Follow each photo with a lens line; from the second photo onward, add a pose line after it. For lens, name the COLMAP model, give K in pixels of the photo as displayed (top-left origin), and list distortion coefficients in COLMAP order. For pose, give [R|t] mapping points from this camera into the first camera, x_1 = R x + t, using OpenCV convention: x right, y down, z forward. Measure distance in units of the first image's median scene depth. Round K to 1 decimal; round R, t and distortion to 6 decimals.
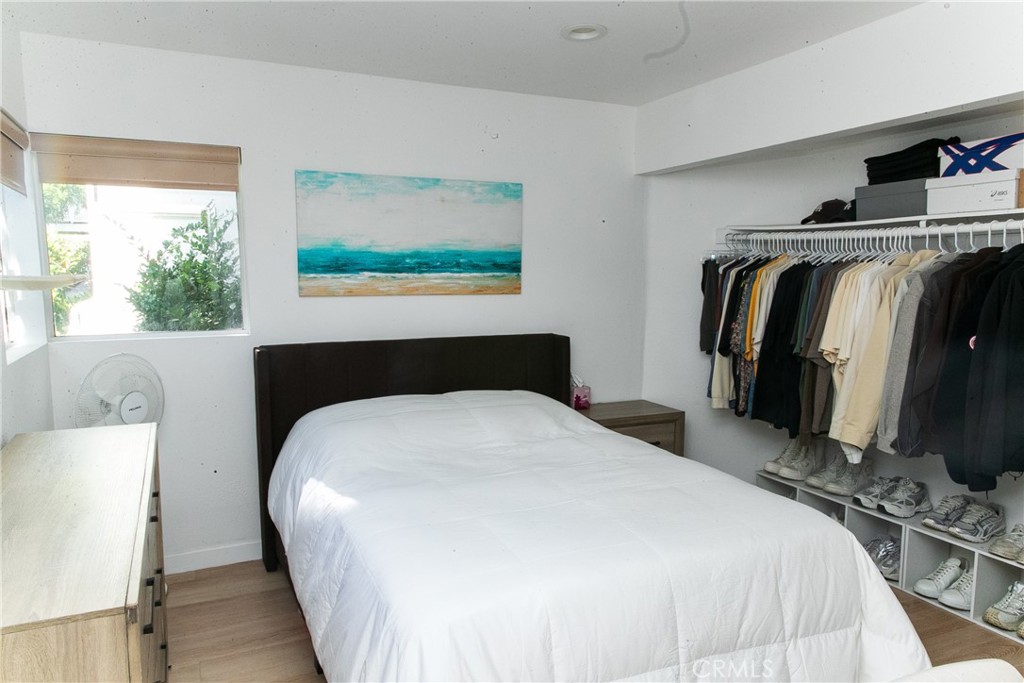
lens RADIAL K [[711.8, 0, 512.0], [0, 711.8, 342.8], [0, 0, 1]] dist [0.002549, 0.000998]
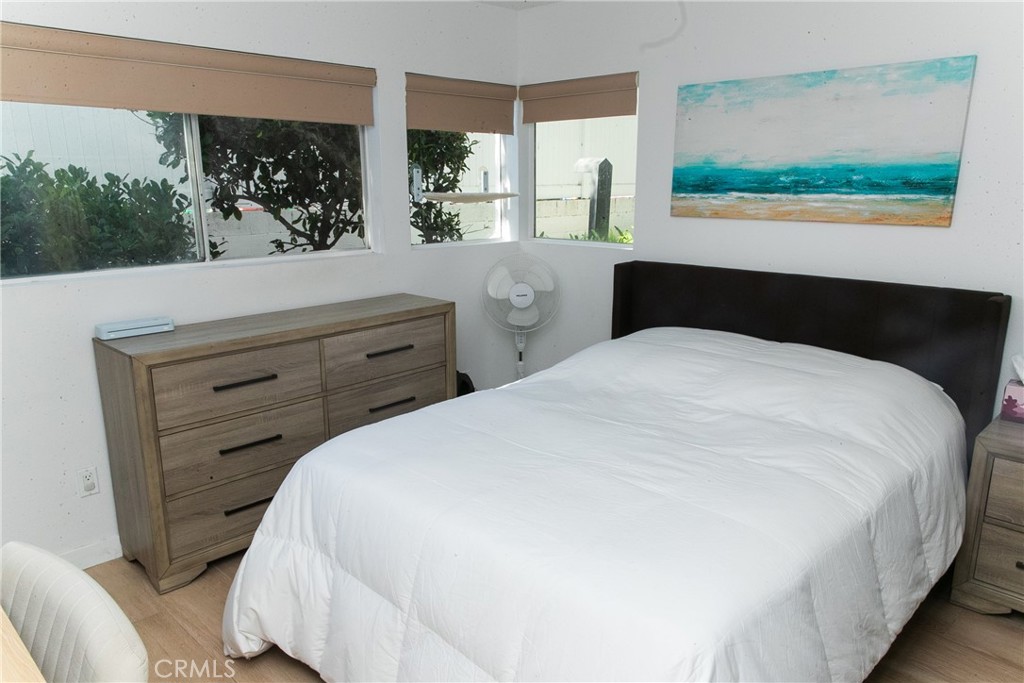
lens RADIAL K [[711.8, 0, 511.2], [0, 711.8, 342.9], [0, 0, 1]] dist [0.002549, 0.000998]
pose [[0.345324, 0.205668, -0.915670, 0.555782], [-0.095697, 0.978322, 0.183651, -0.050292], [0.933592, 0.024208, 0.357520, 0.411866]]
